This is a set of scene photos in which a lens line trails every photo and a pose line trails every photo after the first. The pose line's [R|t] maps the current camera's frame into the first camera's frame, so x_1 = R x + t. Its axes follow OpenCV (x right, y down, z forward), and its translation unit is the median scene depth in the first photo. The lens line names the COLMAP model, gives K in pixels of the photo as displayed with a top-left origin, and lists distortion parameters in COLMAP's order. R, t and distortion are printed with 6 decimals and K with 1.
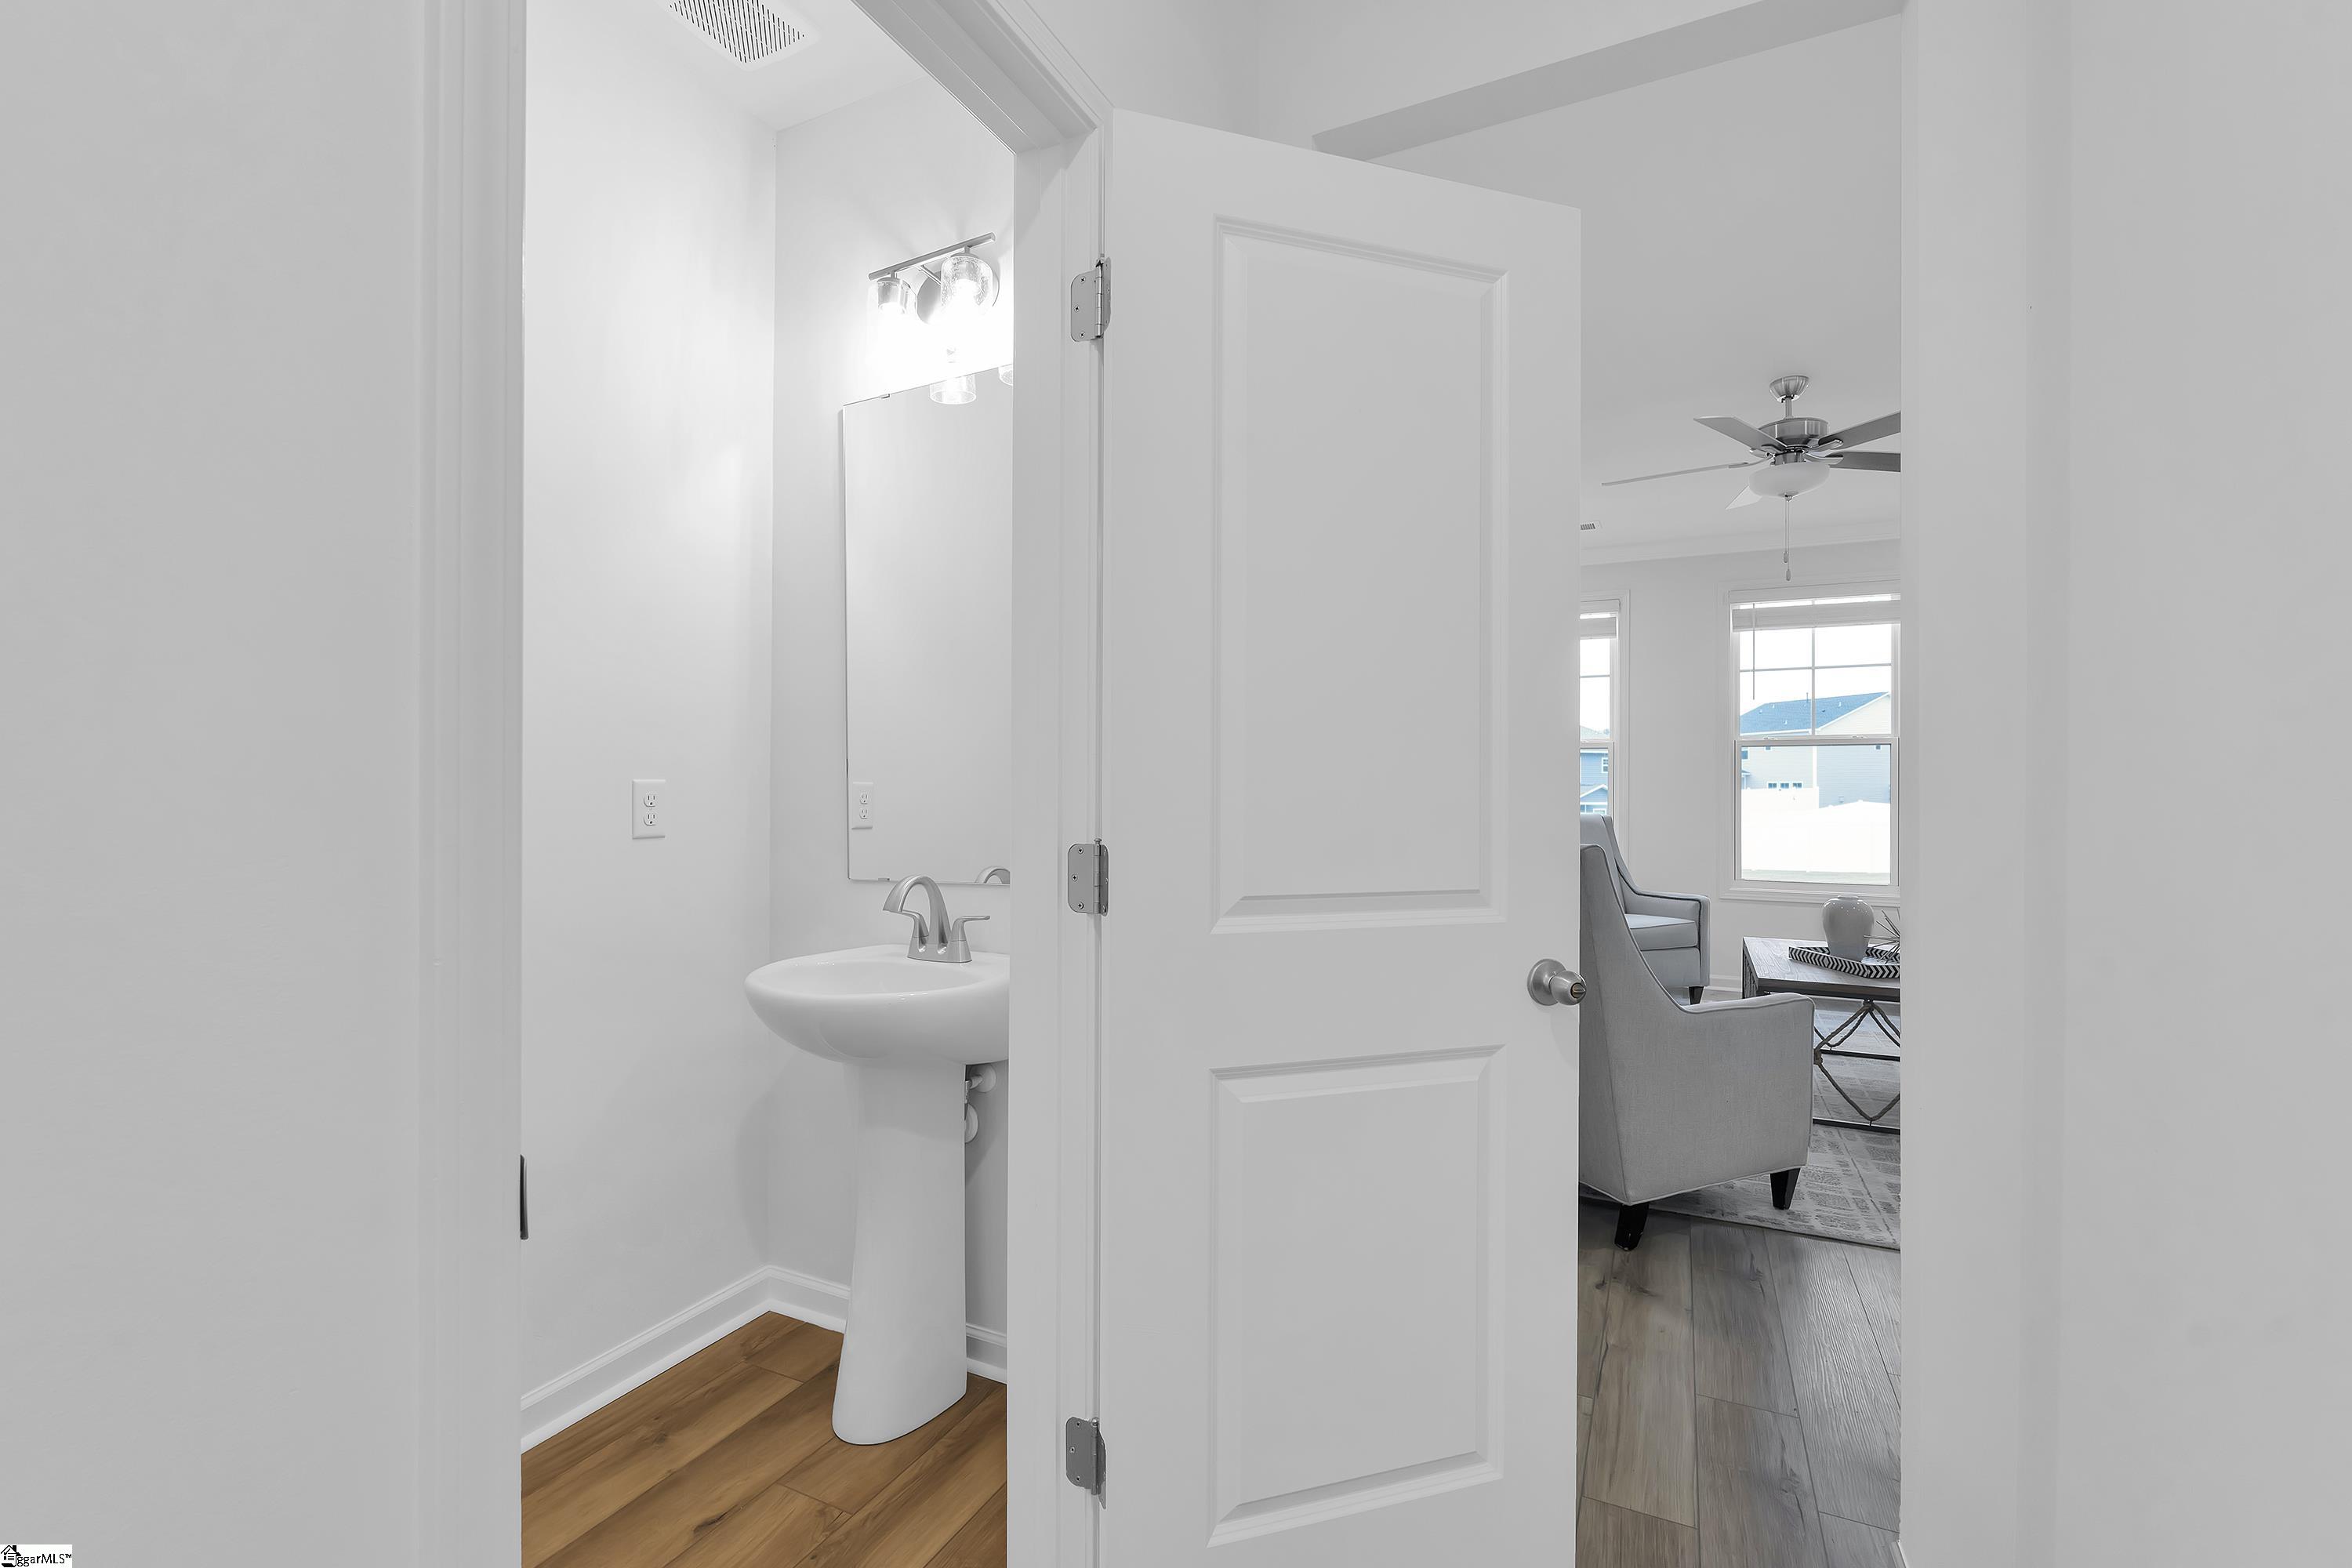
lens RADIAL K [[1026.0, 0, 1179.9], [0, 1026.0, 780.9], [0, 0, 1]] dist [-0.002463, -0.001922]
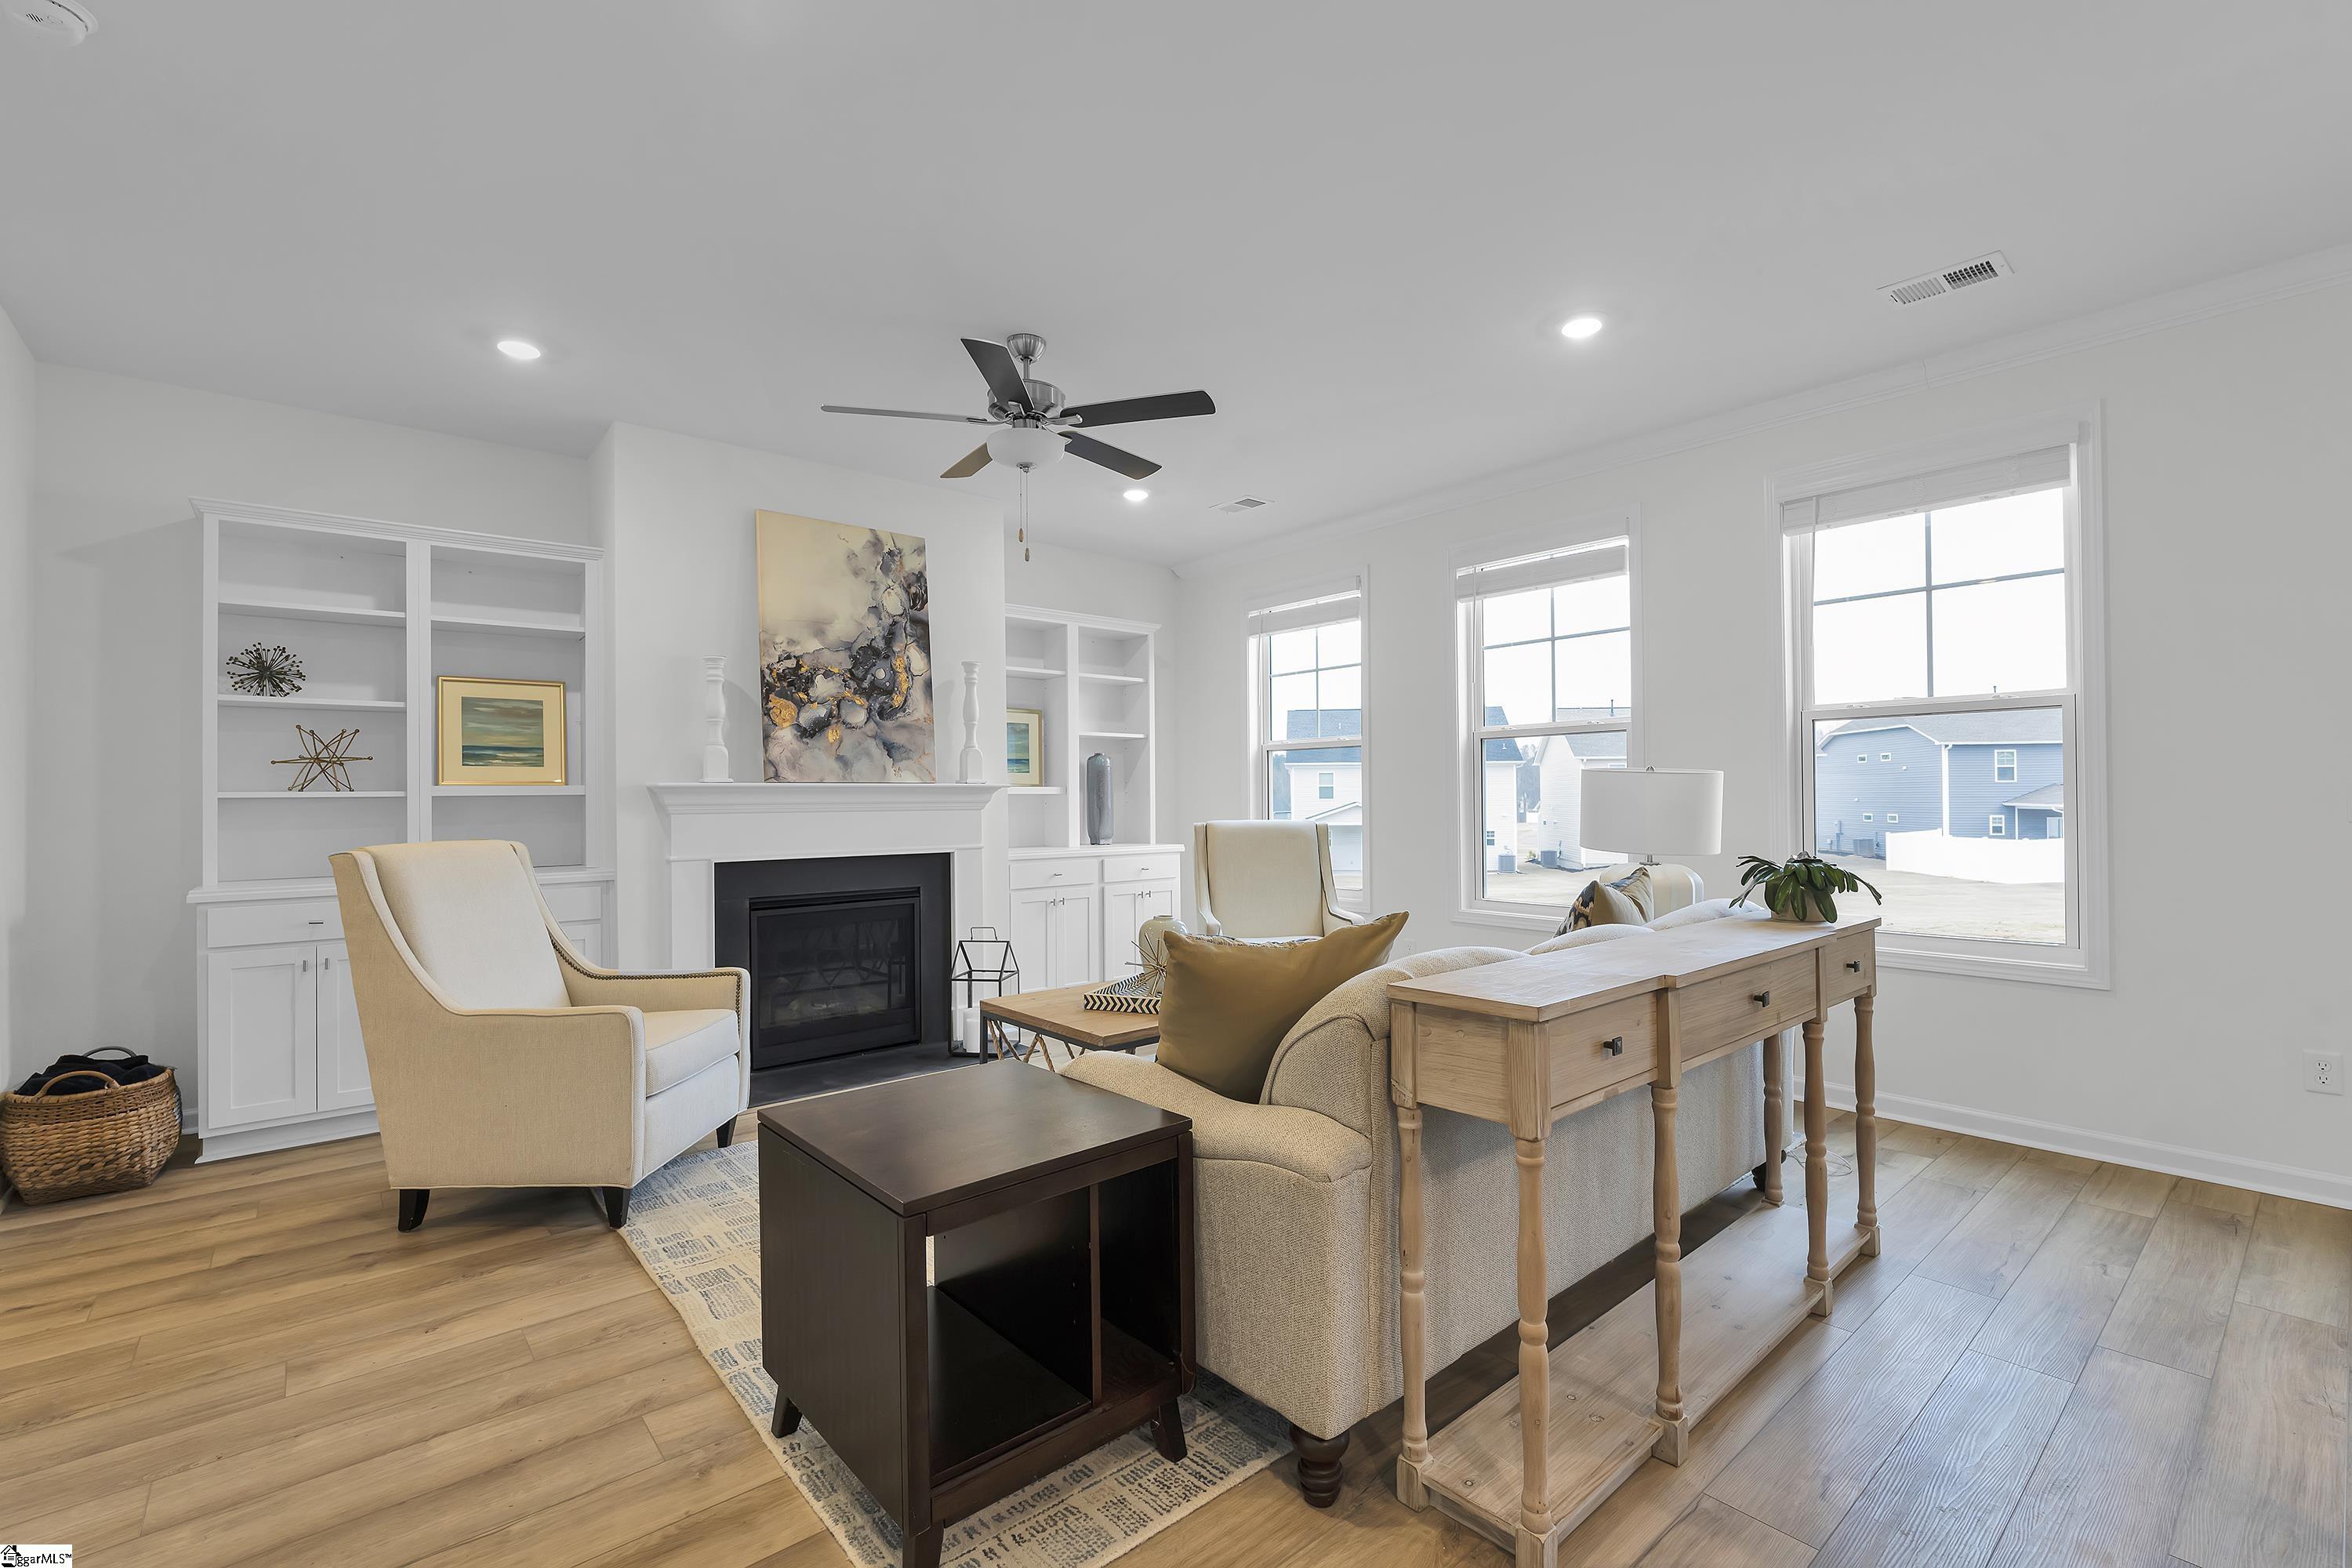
lens RADIAL K [[1026.0, 0, 1175.0], [0, 1026.0, 785.3], [0, 0, 1]] dist [-0.002463, -0.001922]
pose [[0.913411, -0.016432, -0.406708, 0.674276], [0.014876, 0.999865, -0.006987, 0.006854], [0.406767, 0.000332, 0.913532, 0.144266]]
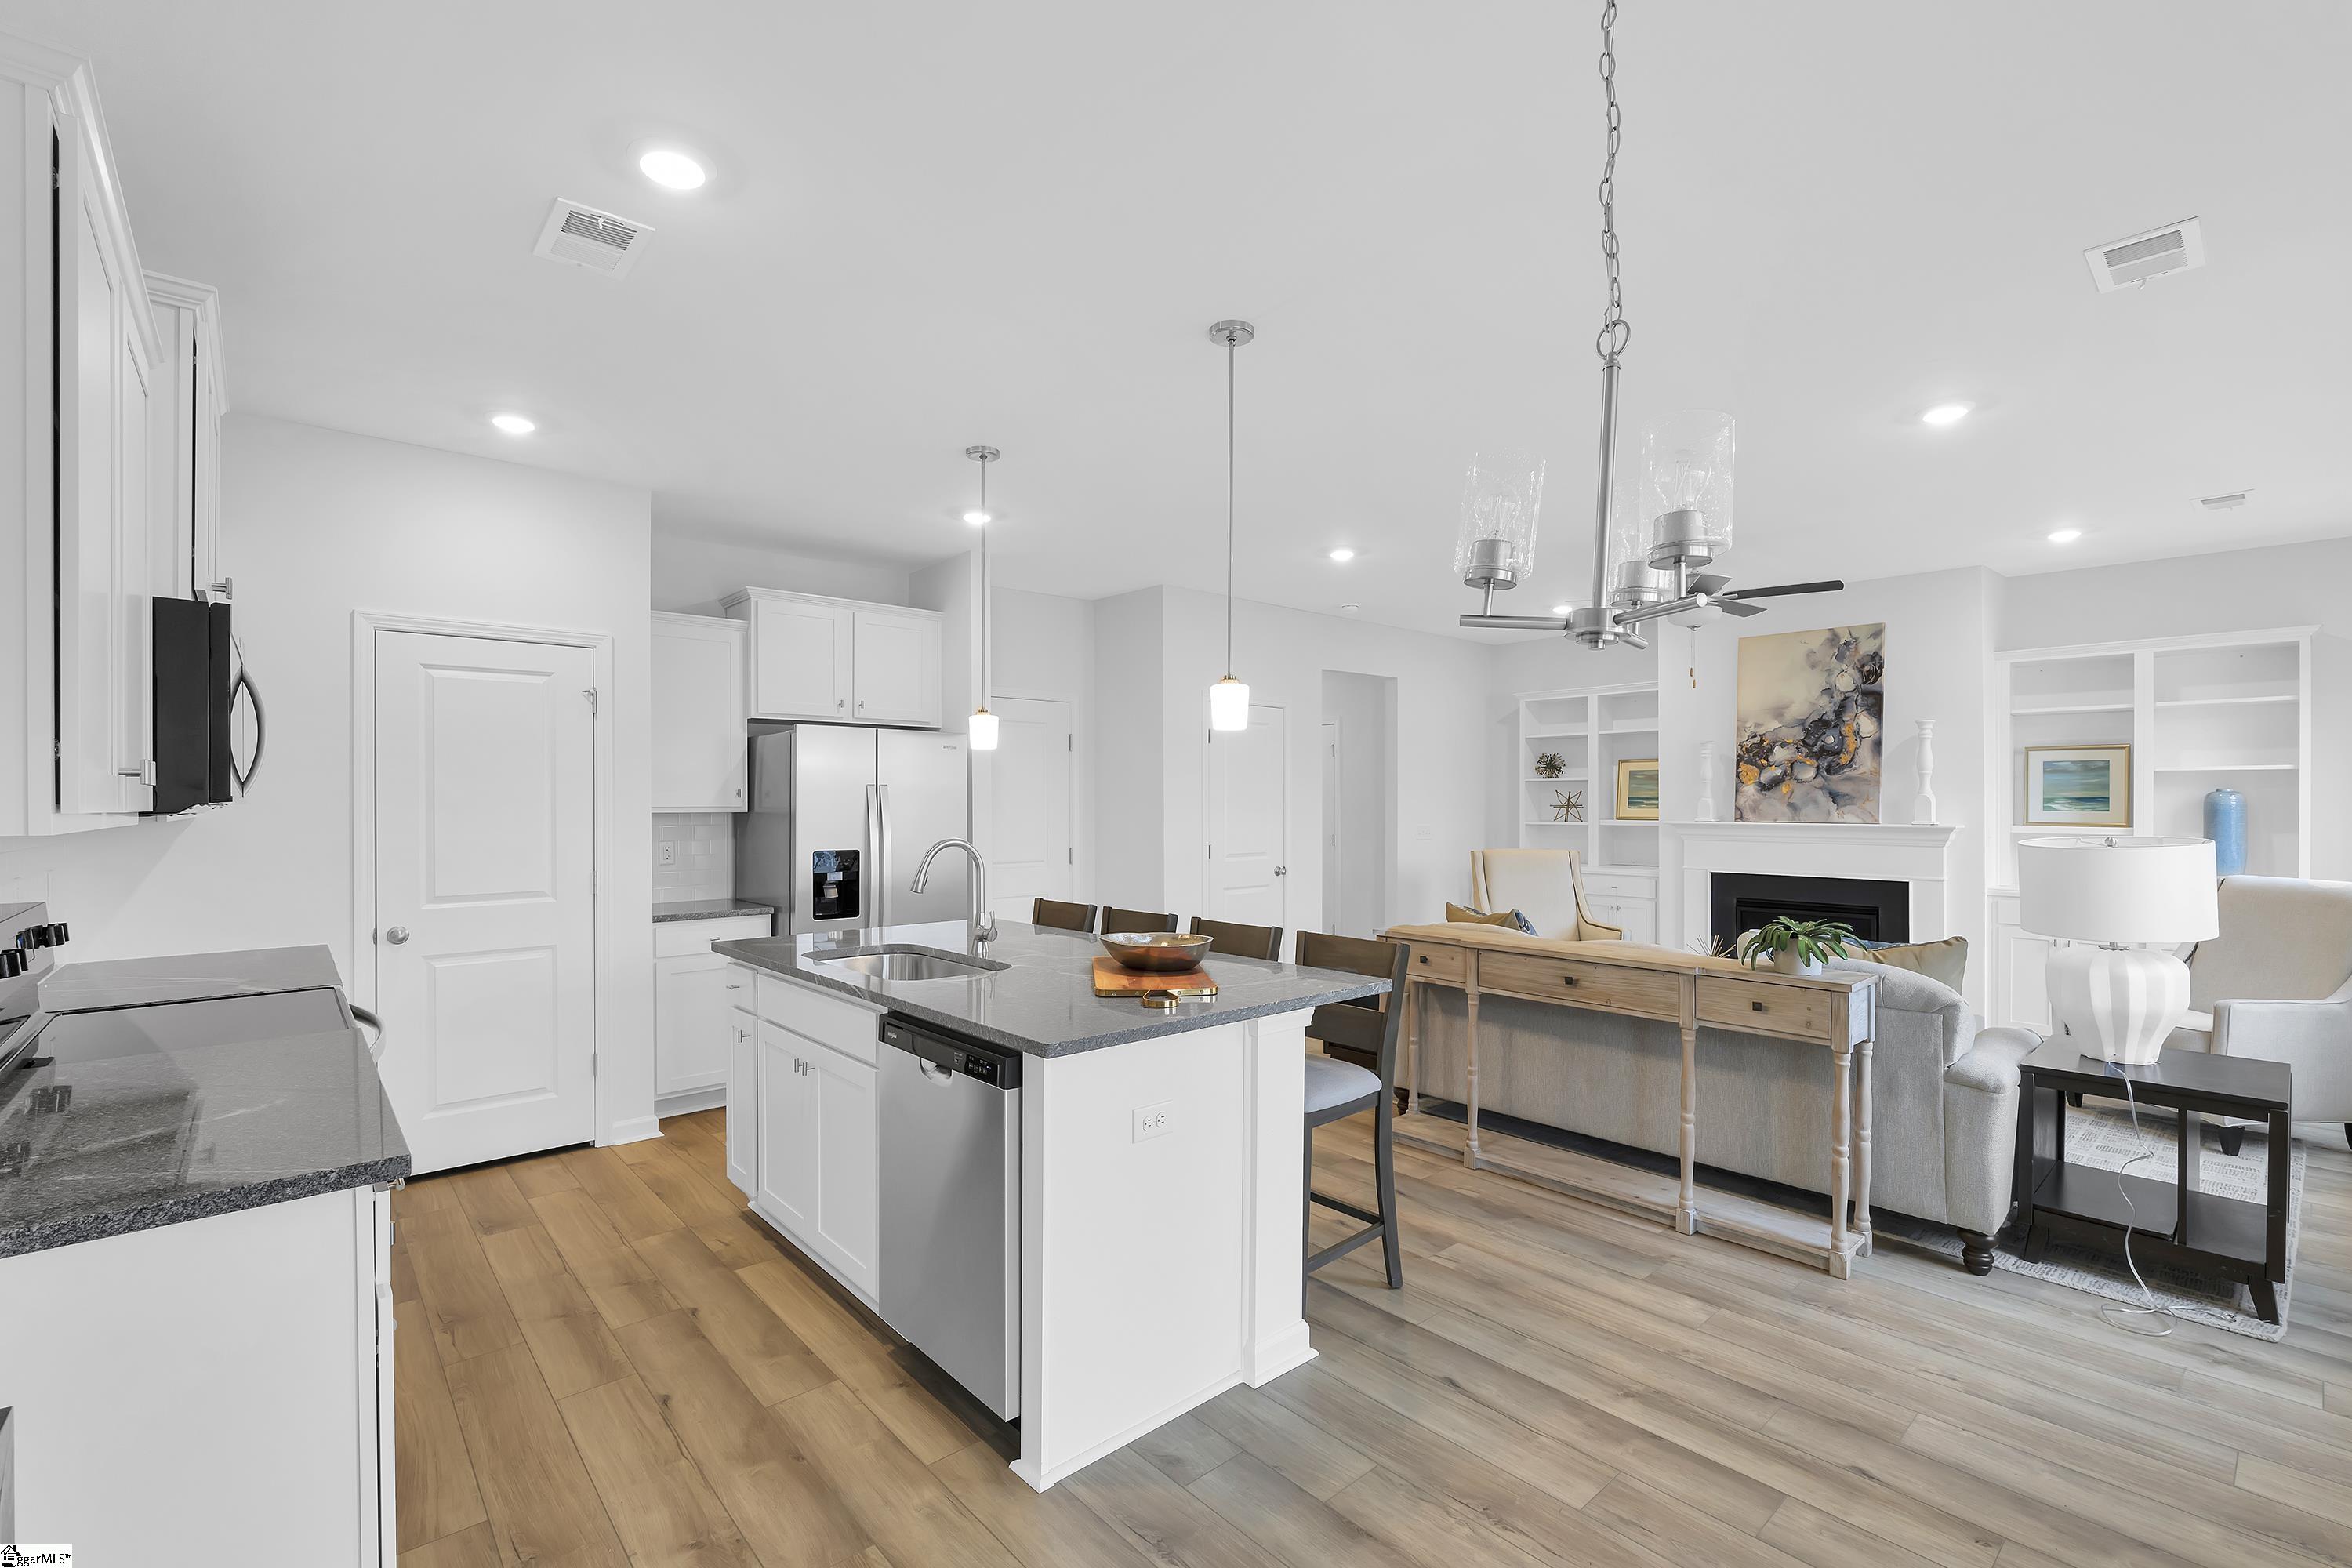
lens RADIAL K [[1026.0, 0, 1181.9], [0, 1026.0, 802.9], [0, 0, 1]] dist [-0.002463, -0.001922]
pose [[-0.383718, -0.003186, -0.923445, 1.347442], [0.004452, 0.999976, -0.005300, -0.021149], [0.923440, -0.006145, -0.383694, 0.561897]]
